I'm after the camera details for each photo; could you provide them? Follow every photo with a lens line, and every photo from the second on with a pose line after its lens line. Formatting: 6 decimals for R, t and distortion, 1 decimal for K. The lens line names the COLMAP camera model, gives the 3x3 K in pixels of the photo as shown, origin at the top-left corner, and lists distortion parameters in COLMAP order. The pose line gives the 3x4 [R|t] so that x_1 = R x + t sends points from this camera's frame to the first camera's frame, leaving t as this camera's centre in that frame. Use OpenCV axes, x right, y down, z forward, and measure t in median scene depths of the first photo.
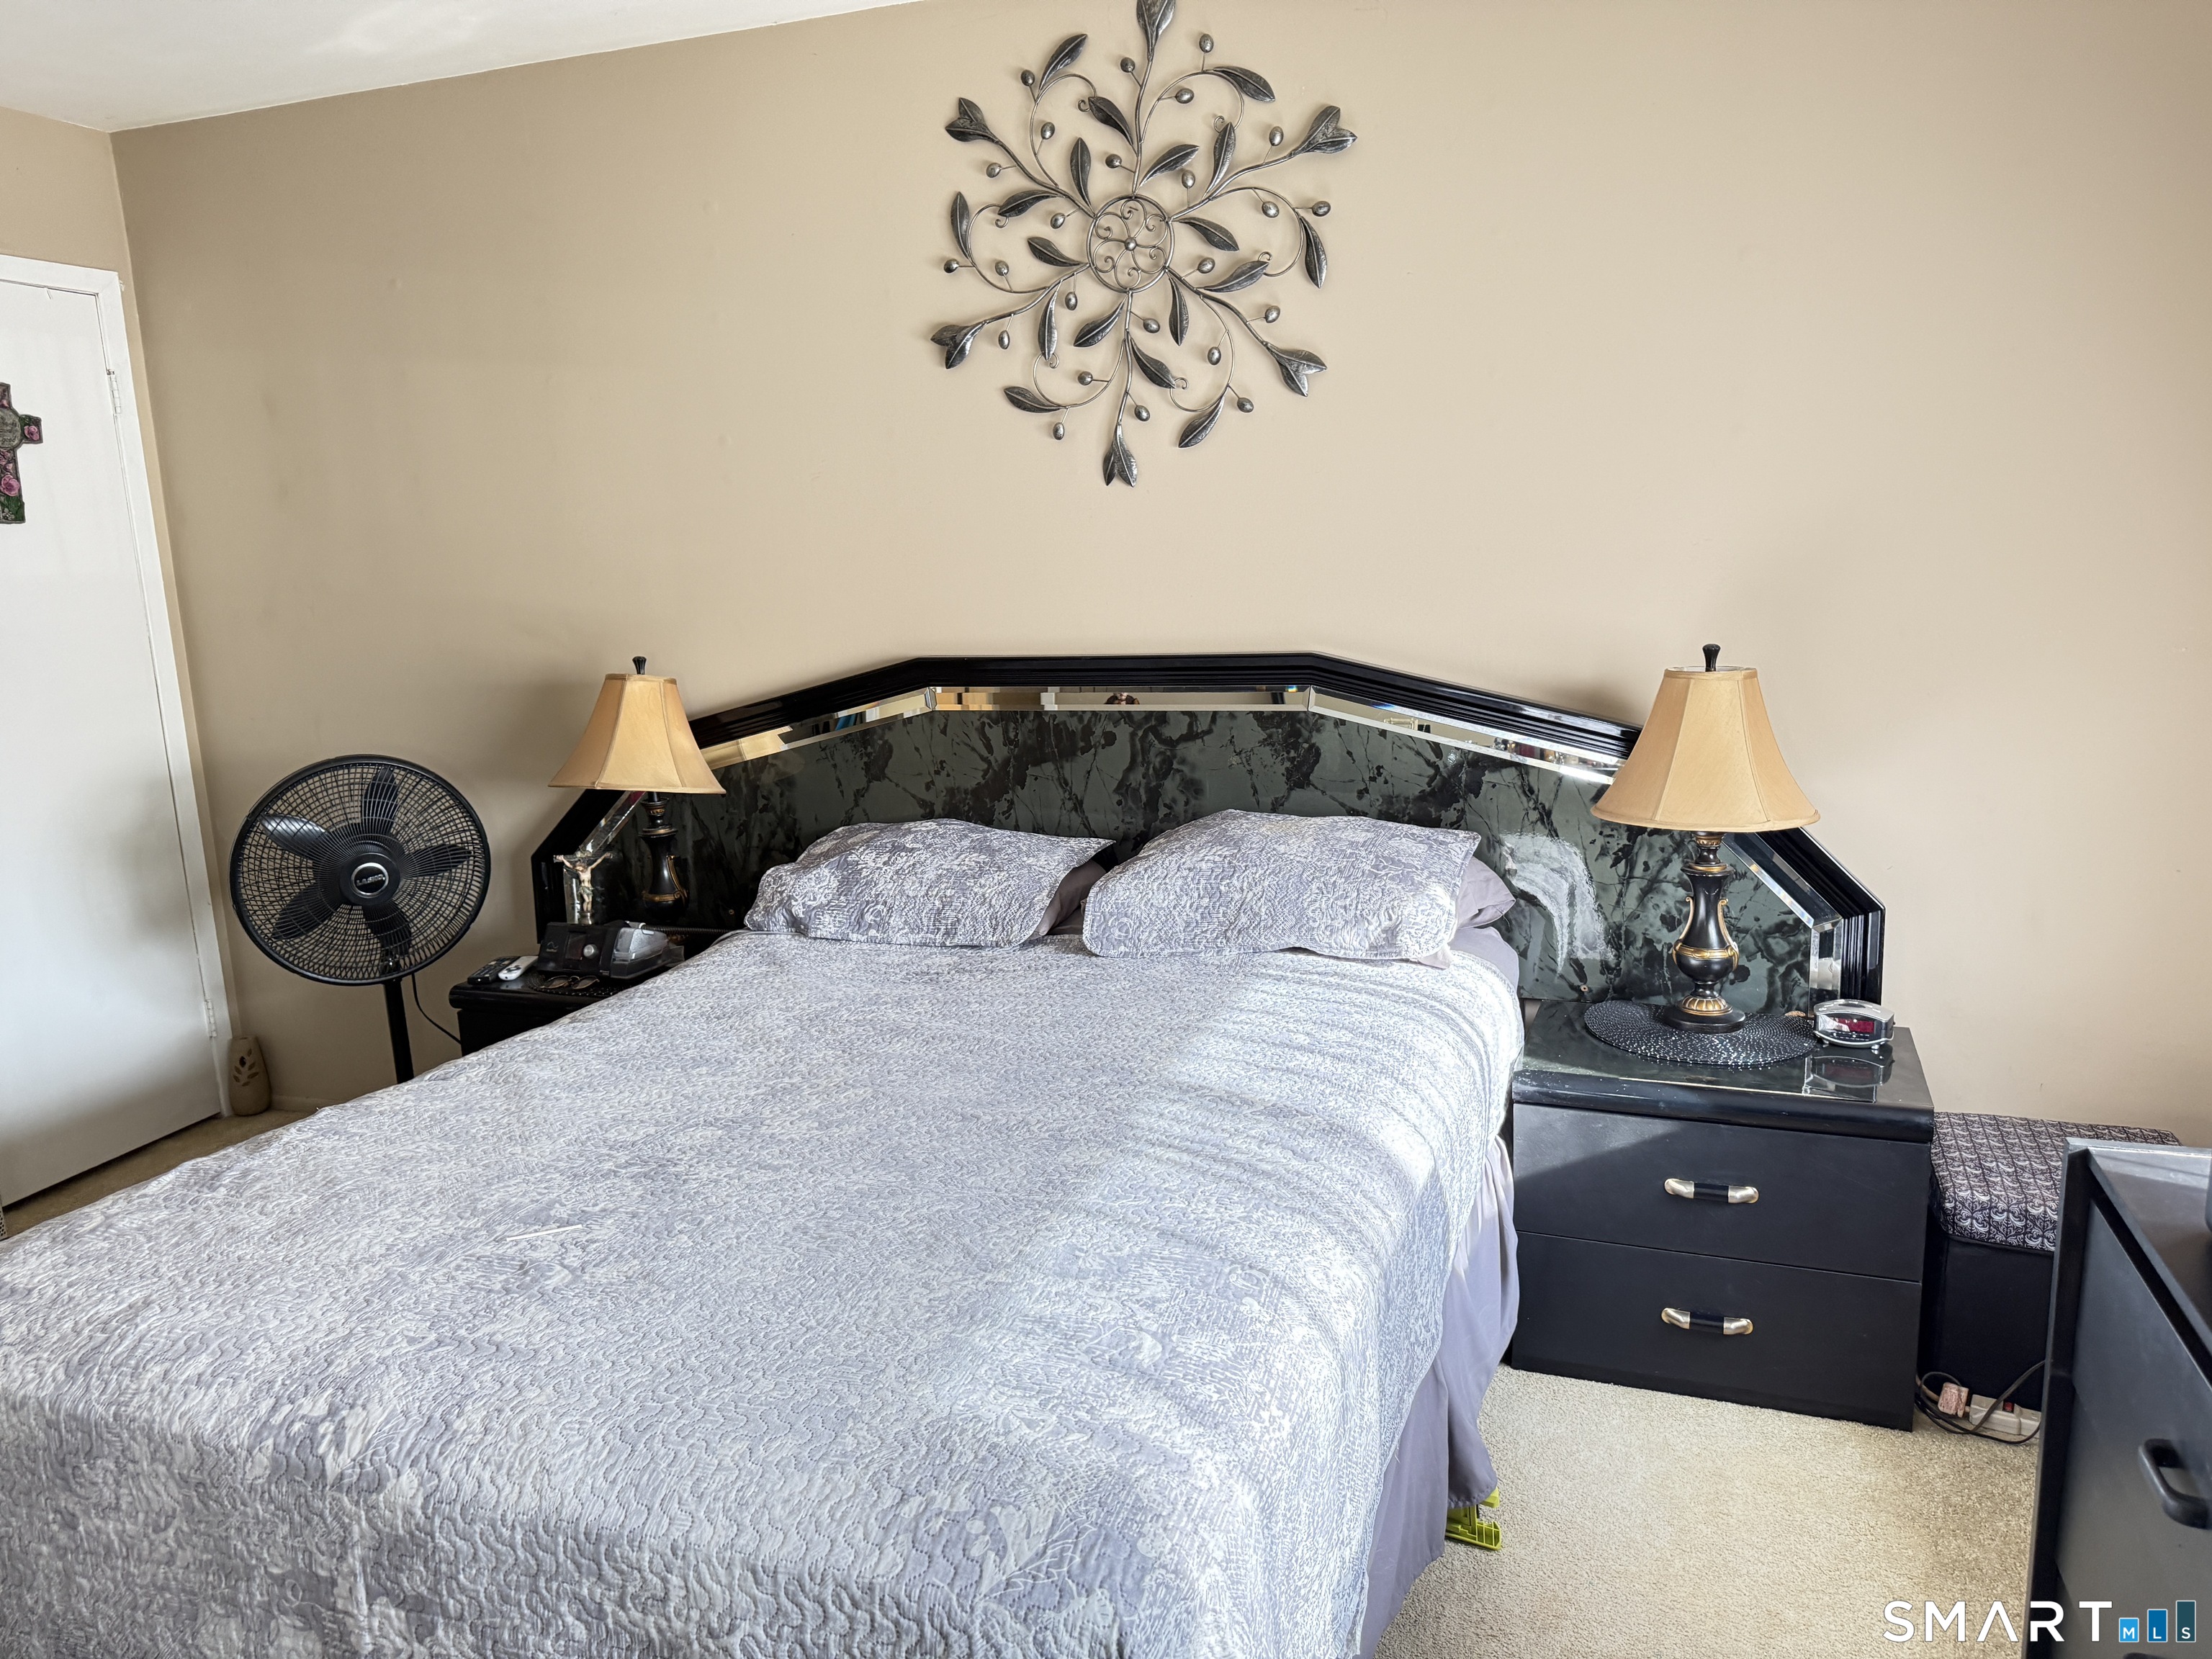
lens RADIAL K [[1501.2, 0, 1107.7], [0, 1501.2, 840.7], [0, 0, 1]] dist [0.156072, -0.347685]
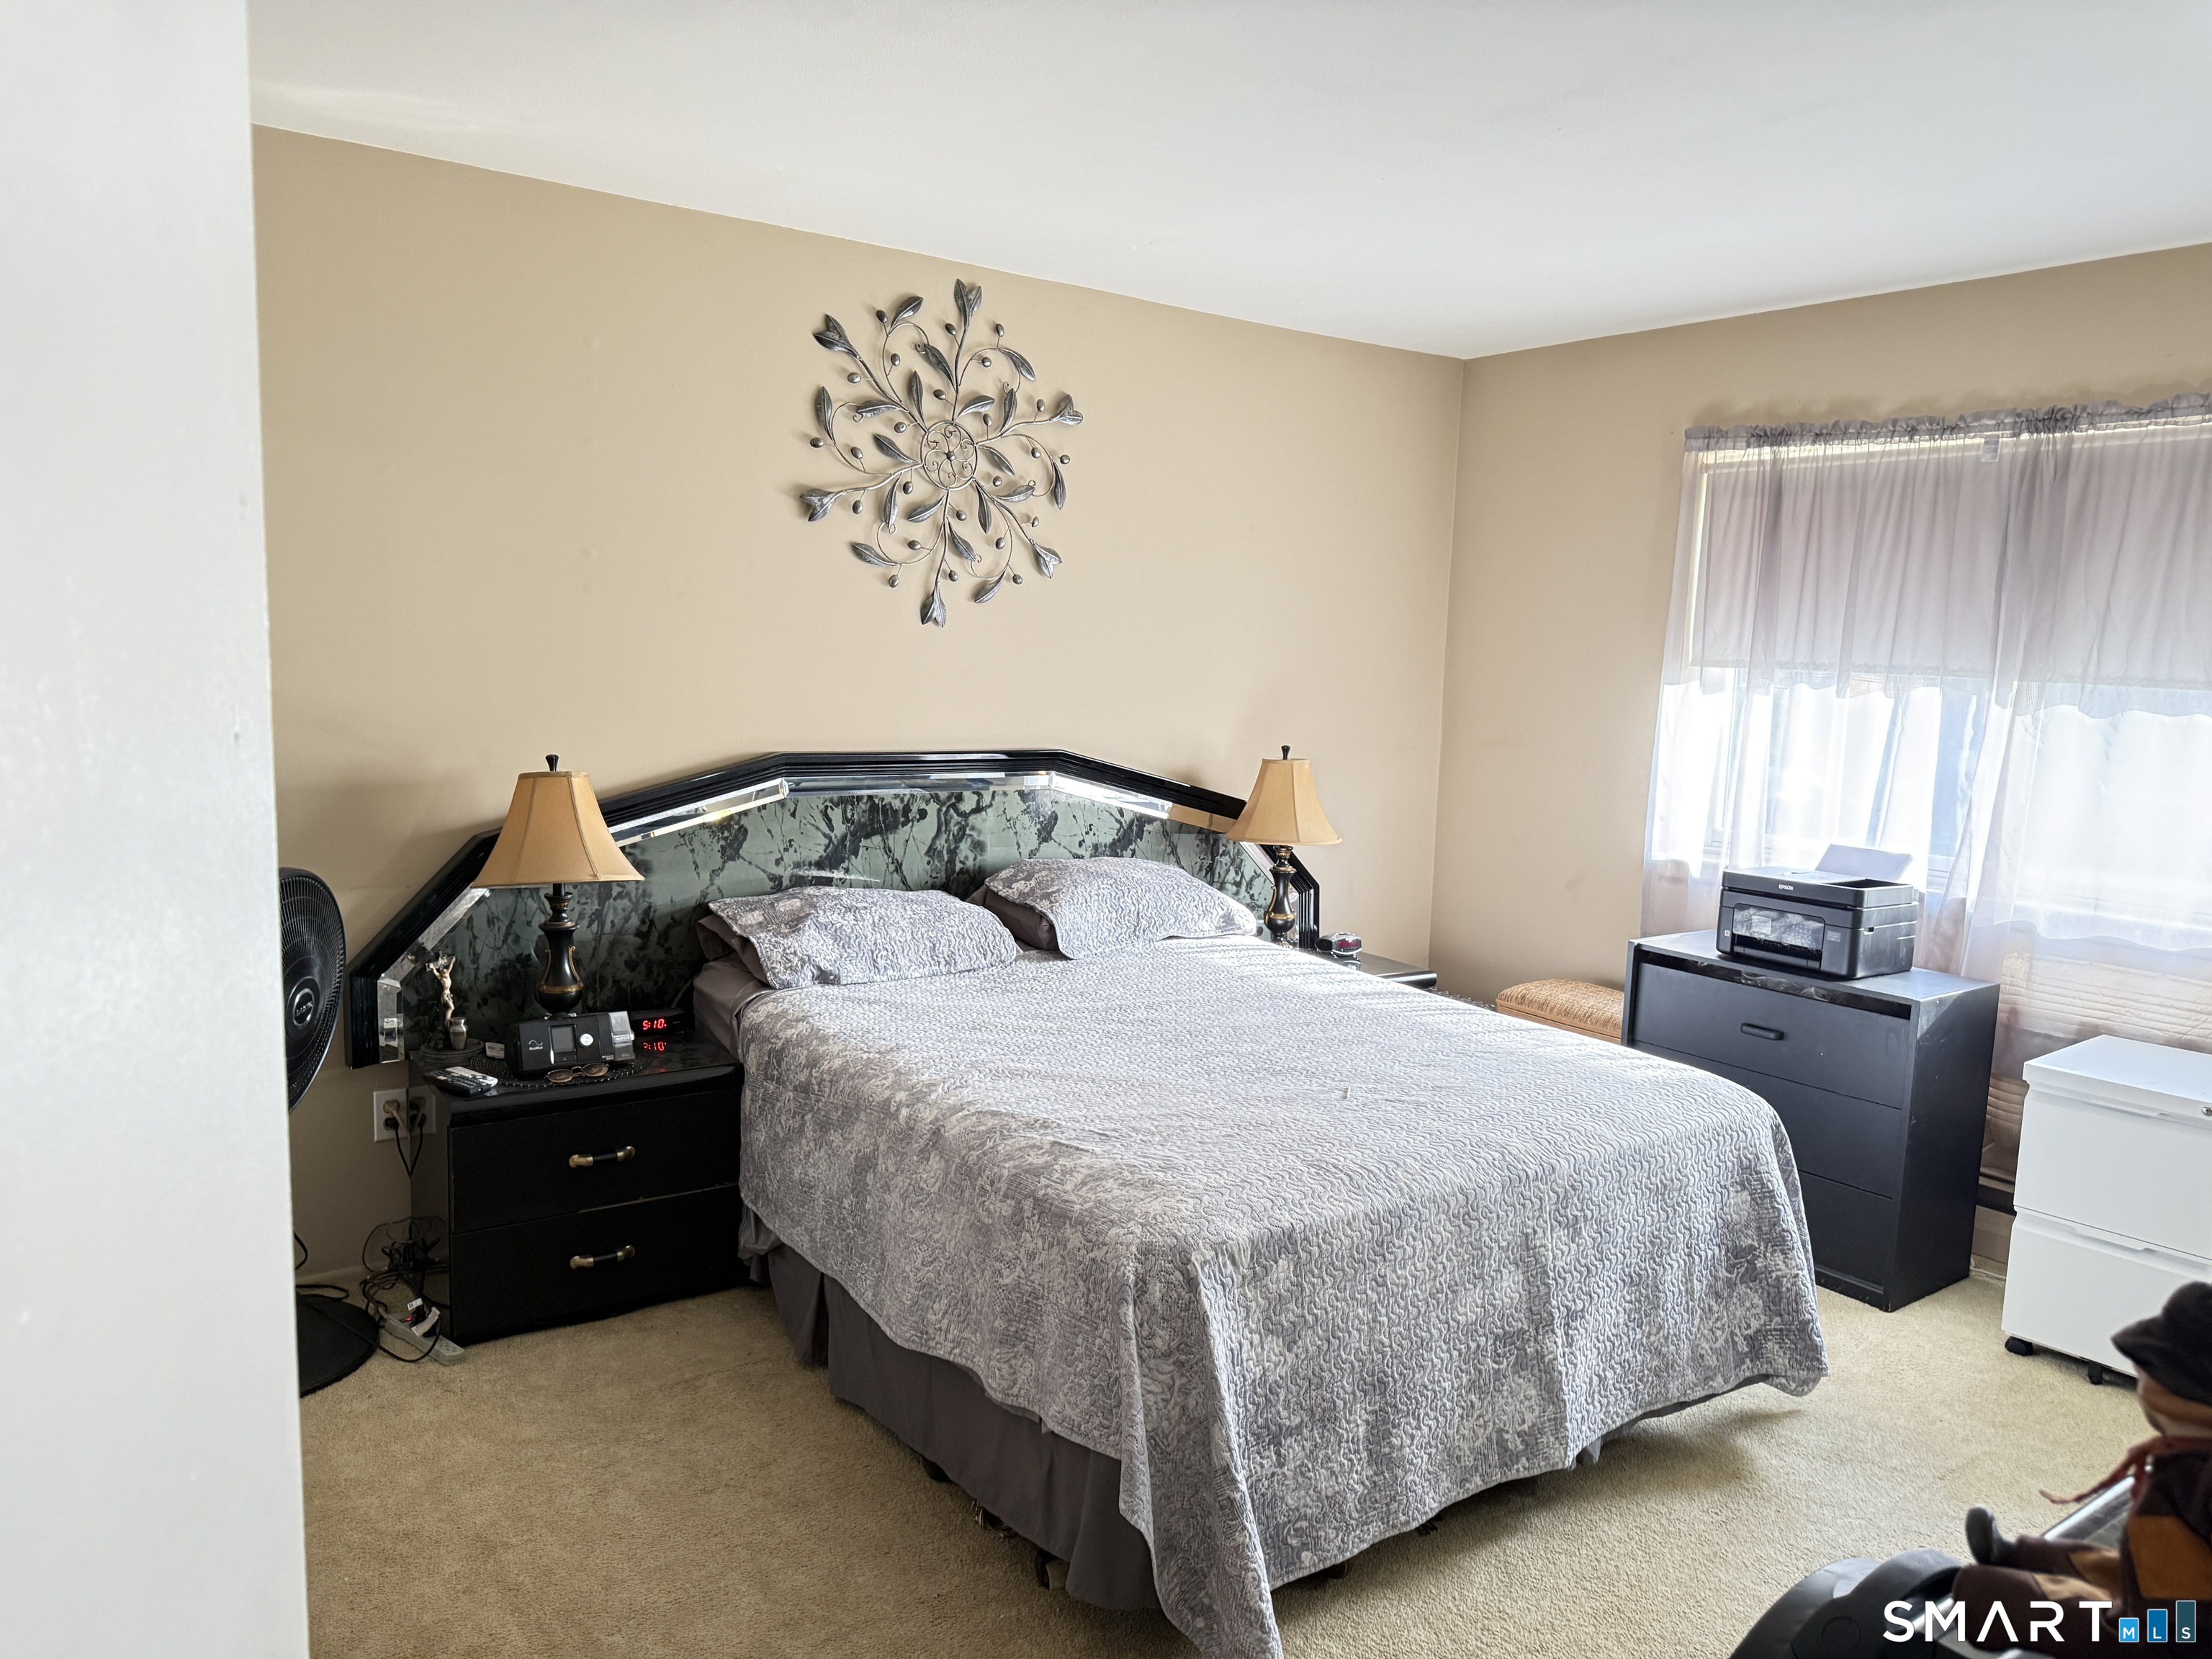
lens RADIAL K [[1501.2, 0, 1107.7], [0, 1501.2, 840.7], [0, 0, 1]] dist [0.156072, -0.347685]
pose [[0.586564, -0.051763, 0.808247, -1.001875], [0.100303, 0.994916, -0.009074, -0.017569], [-0.803668, 0.086392, 0.588774, 0.105949]]
